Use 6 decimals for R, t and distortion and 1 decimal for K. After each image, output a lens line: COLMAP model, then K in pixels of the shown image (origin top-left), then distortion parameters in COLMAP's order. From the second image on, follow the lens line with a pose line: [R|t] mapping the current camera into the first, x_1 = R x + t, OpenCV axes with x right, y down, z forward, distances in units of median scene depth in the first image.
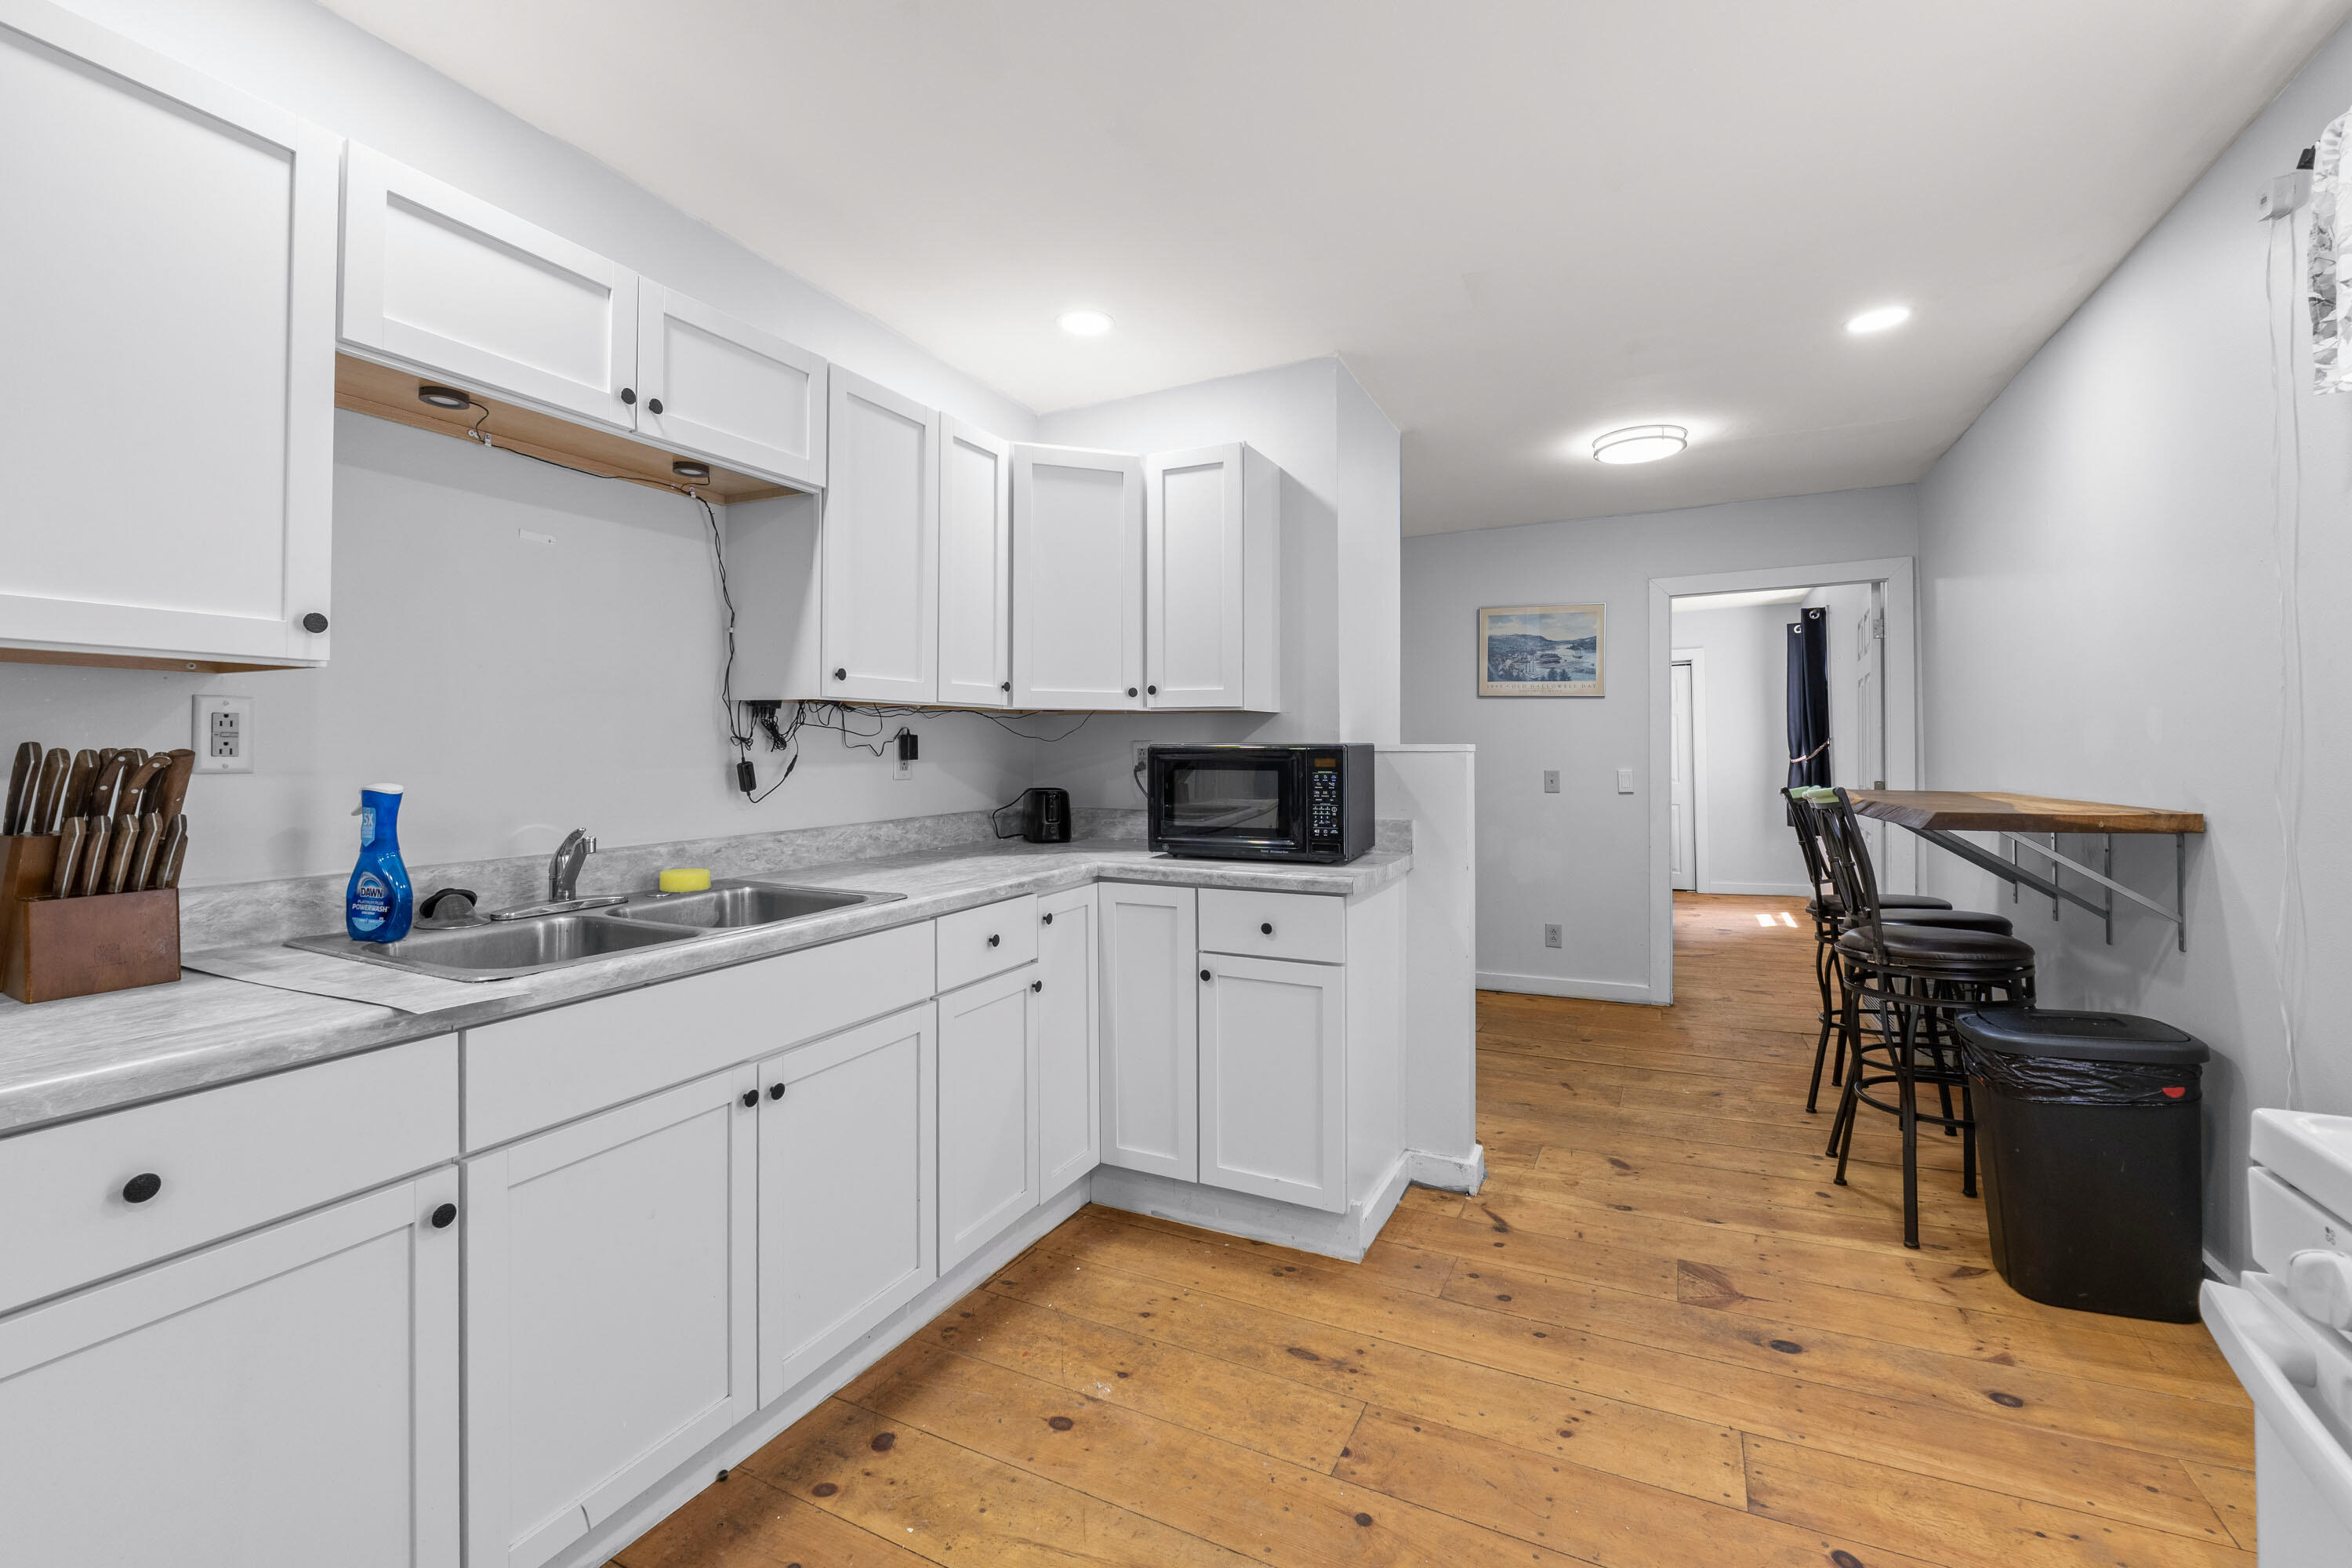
lens RADIAL K [[998.4, 0, 1163.9], [0, 998.4, 738.1], [0, 0, 1]] dist [-0.007174, -0.000907]
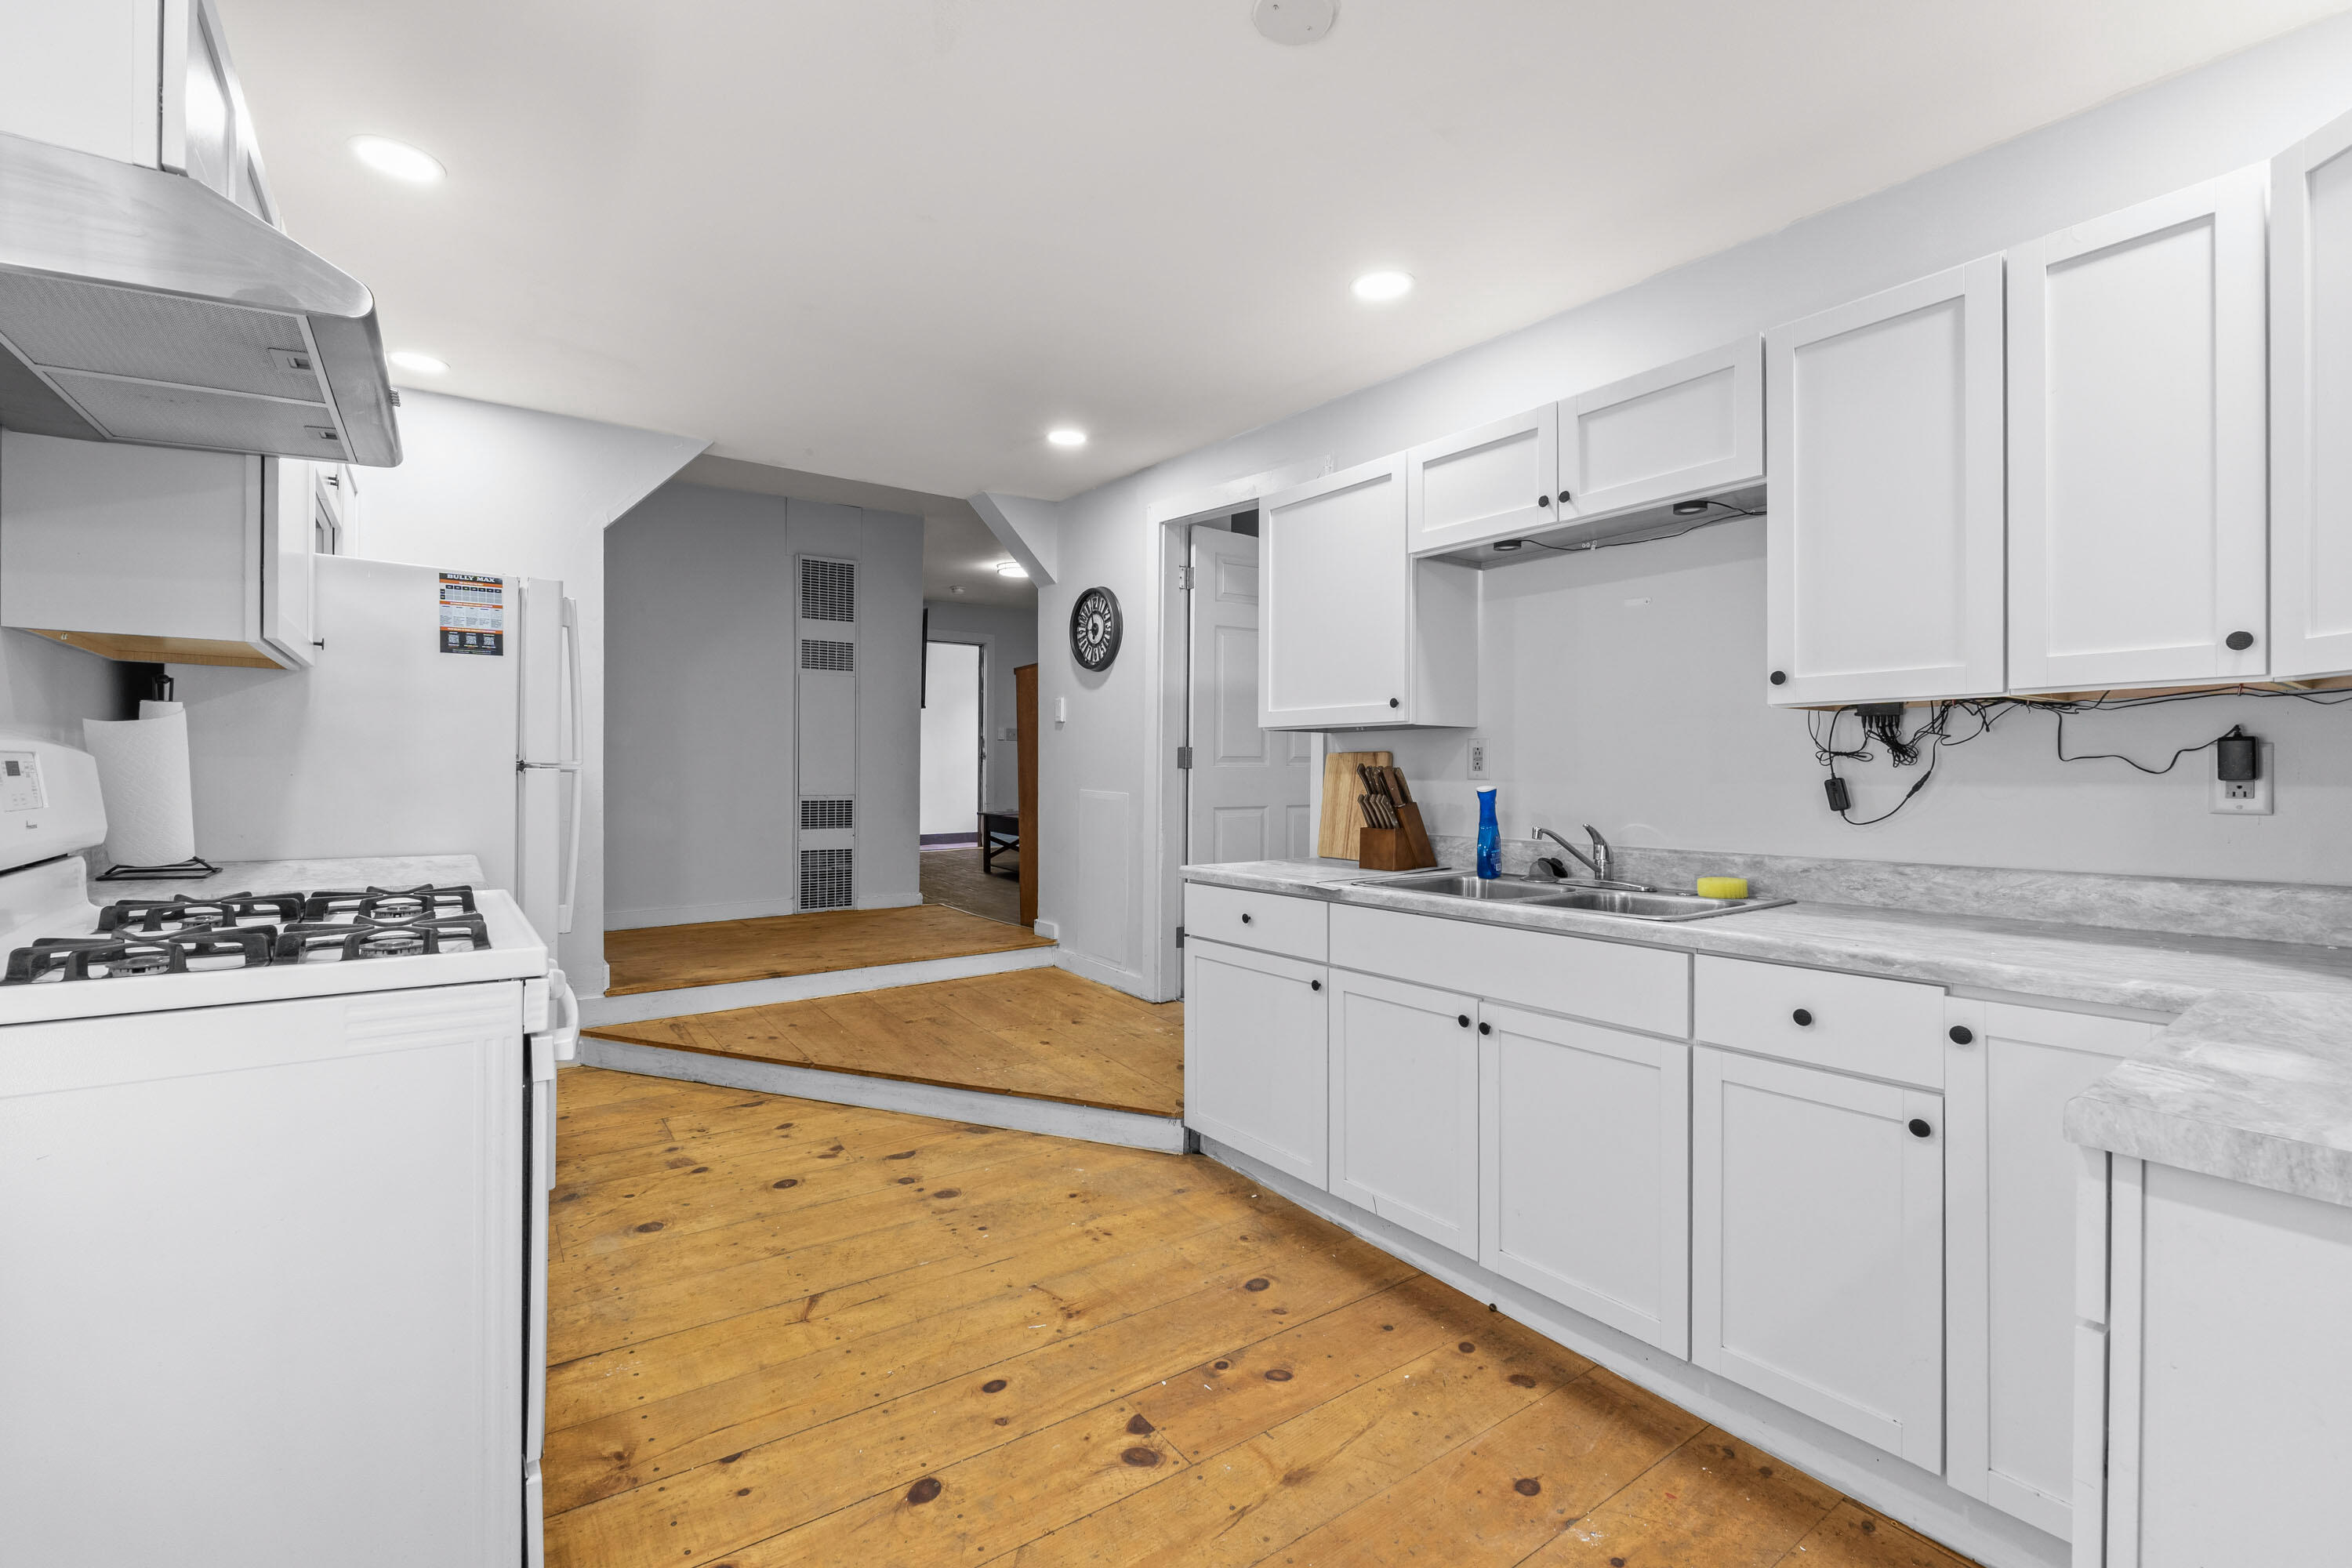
lens RADIAL K [[998.4, 0, 1145.1], [0, 998.4, 785.4], [0, 0, 1]] dist [-0.007174, -0.000907]
pose [[-0.469163, 0.006775, -0.883085, 0.658923], [0.003564, 0.999977, 0.005779, 0.022445], [0.883104, -0.000436, -0.469177, 0.842807]]
